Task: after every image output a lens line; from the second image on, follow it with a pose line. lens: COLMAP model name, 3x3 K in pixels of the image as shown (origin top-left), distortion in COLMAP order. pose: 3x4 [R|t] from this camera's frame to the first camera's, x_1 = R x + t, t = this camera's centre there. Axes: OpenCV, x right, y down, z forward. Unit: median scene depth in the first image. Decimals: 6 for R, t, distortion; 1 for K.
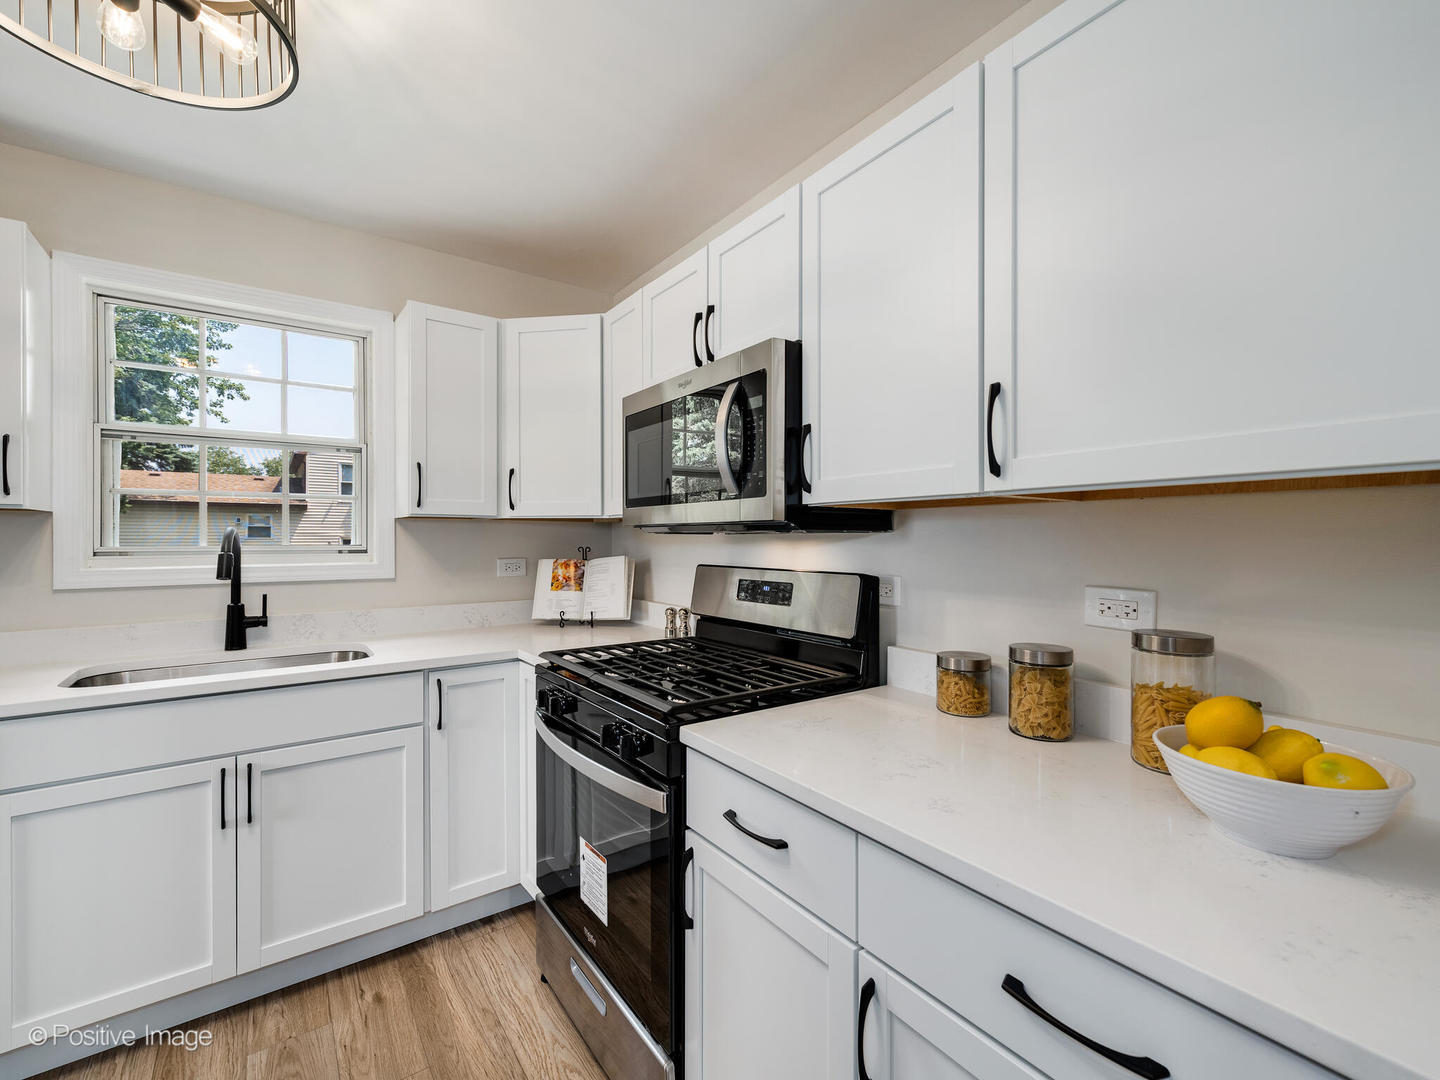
lens RADIAL K [[629.3, 0, 717.7], [0, 629.3, 536.6], [0, 0, 1]] dist [0.005200, -0.000232]
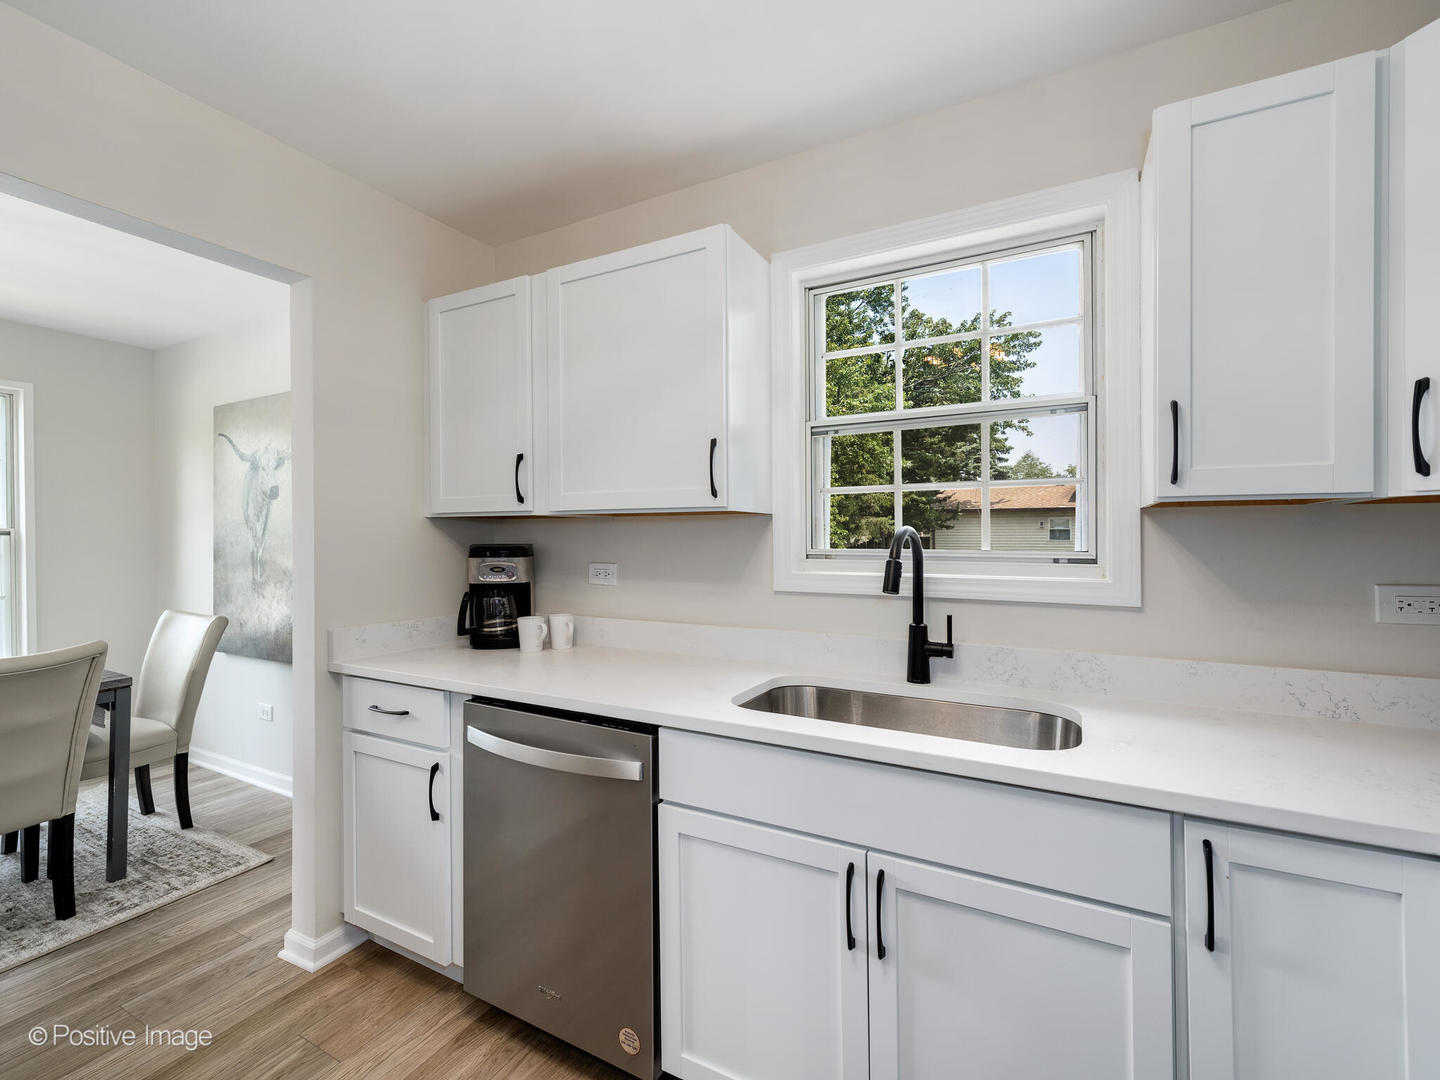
lens RADIAL K [[629.3, 0, 712.6], [0, 629.3, 537.8], [0, 0, 1]] dist [0.005200, -0.000232]
pose [[0.417408, -0.002140, -0.908716, -0.156520], [0.000397, 0.999998, -0.002173, 0.000746], [0.908719, 0.000547, 0.417408, 0.436265]]
